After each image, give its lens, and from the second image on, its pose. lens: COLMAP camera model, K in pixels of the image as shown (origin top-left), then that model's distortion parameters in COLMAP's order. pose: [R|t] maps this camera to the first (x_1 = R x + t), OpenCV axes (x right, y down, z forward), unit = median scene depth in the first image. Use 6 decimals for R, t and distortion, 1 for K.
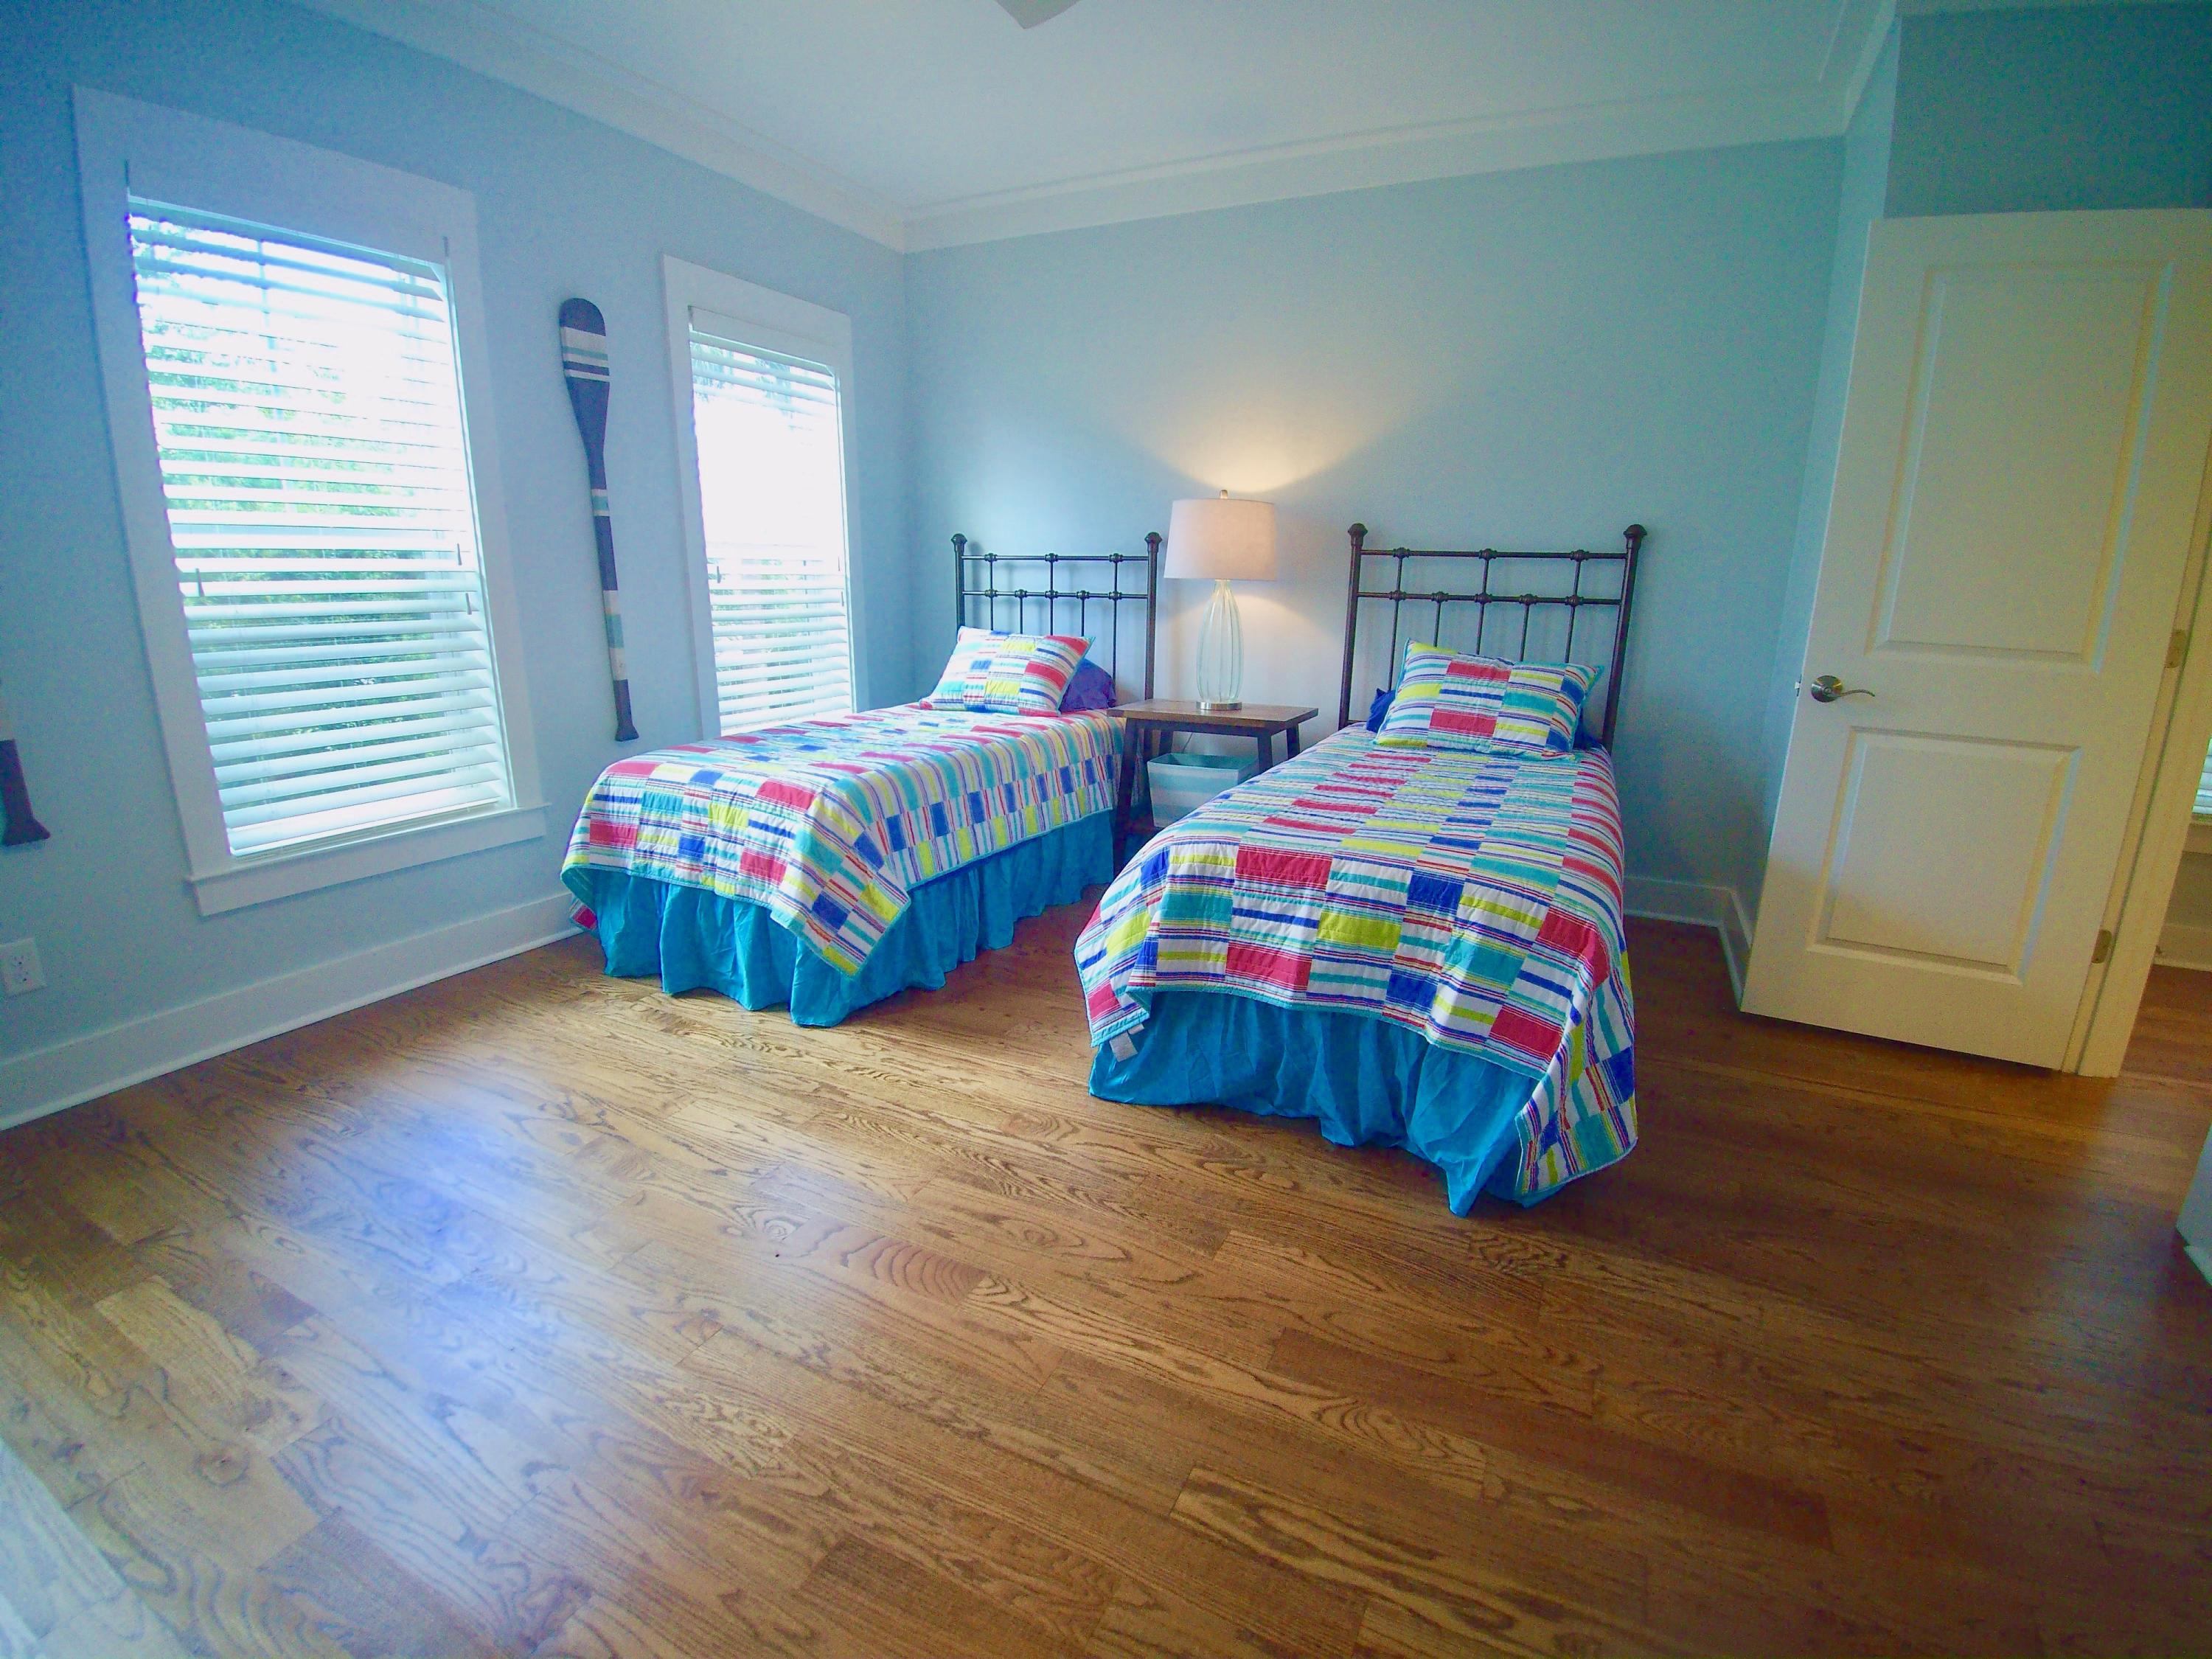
lens RADIAL K [[1022.2, 0, 1097.4], [0, 1022.2, 838.8], [0, 0, 1]] dist [-0.037483, -0.009730]
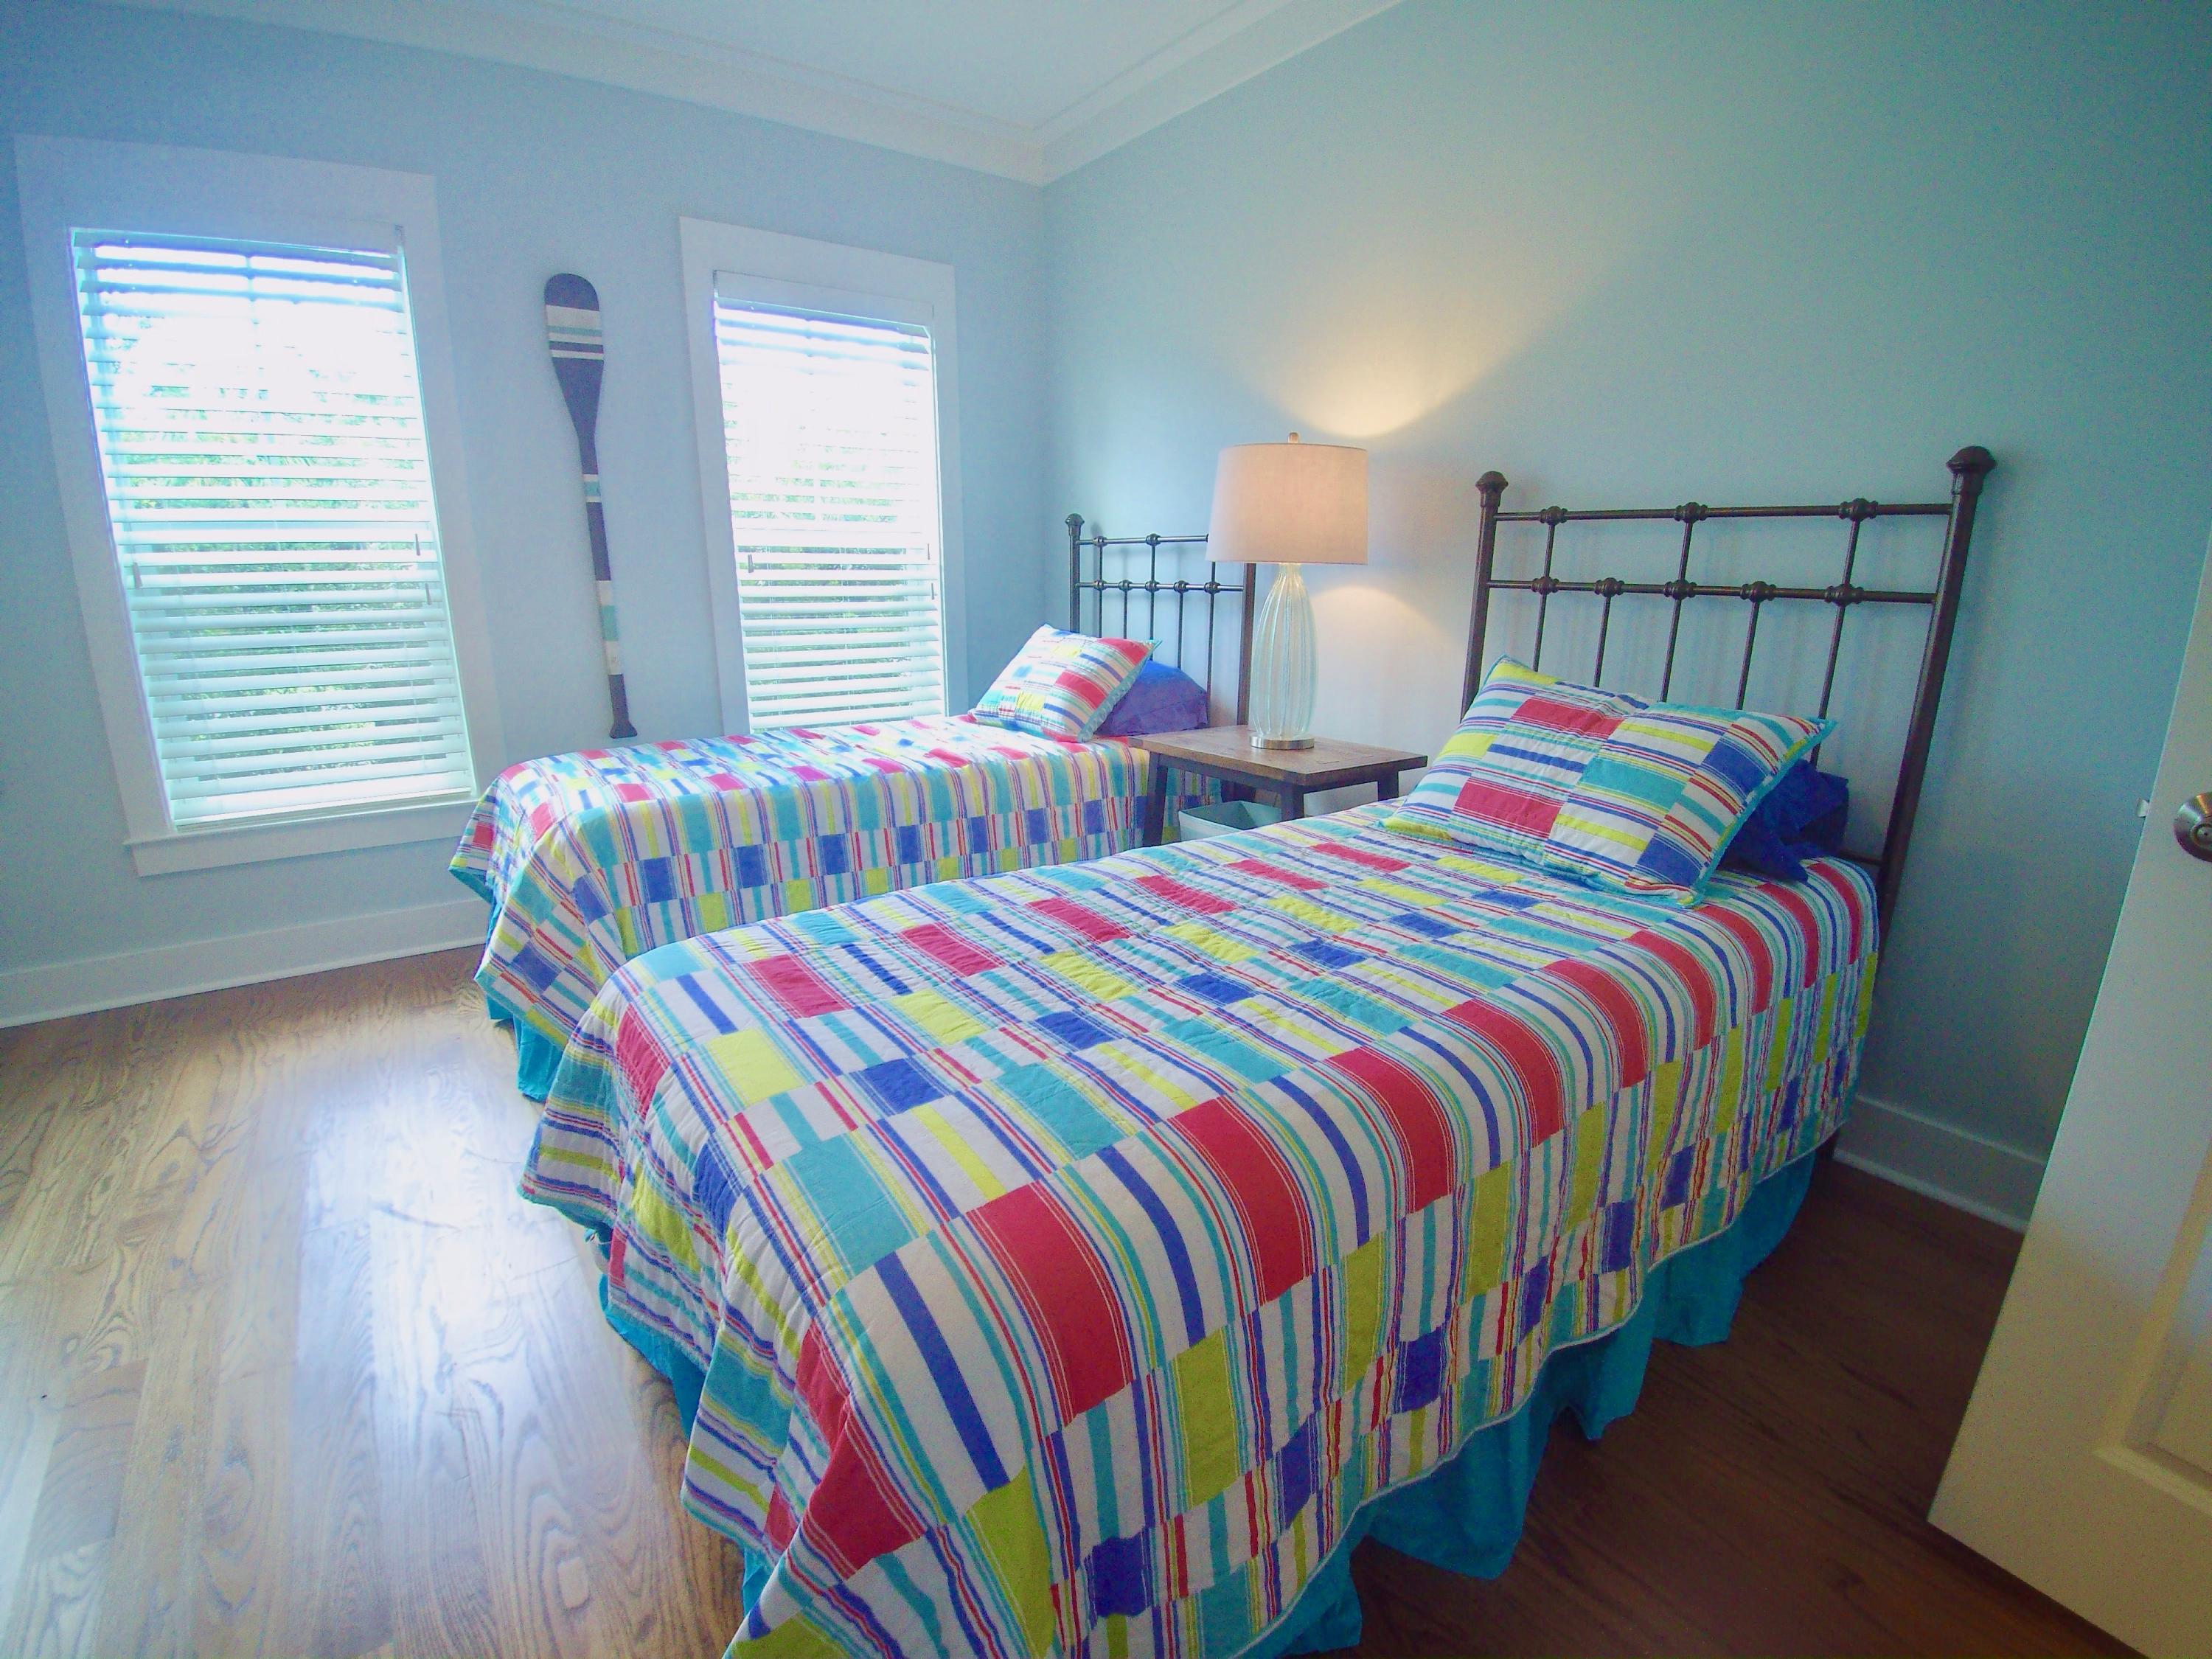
lens RADIAL K [[1022.2, 0, 1109.8], [0, 1022.2, 838.2], [0, 0, 1]] dist [-0.037483, -0.009730]
pose [[0.883935, 0.110351, -0.454403, 0.411098], [-0.109917, 0.993561, 0.027468, -0.085581], [0.454508, 0.025667, 0.890373, 0.386584]]
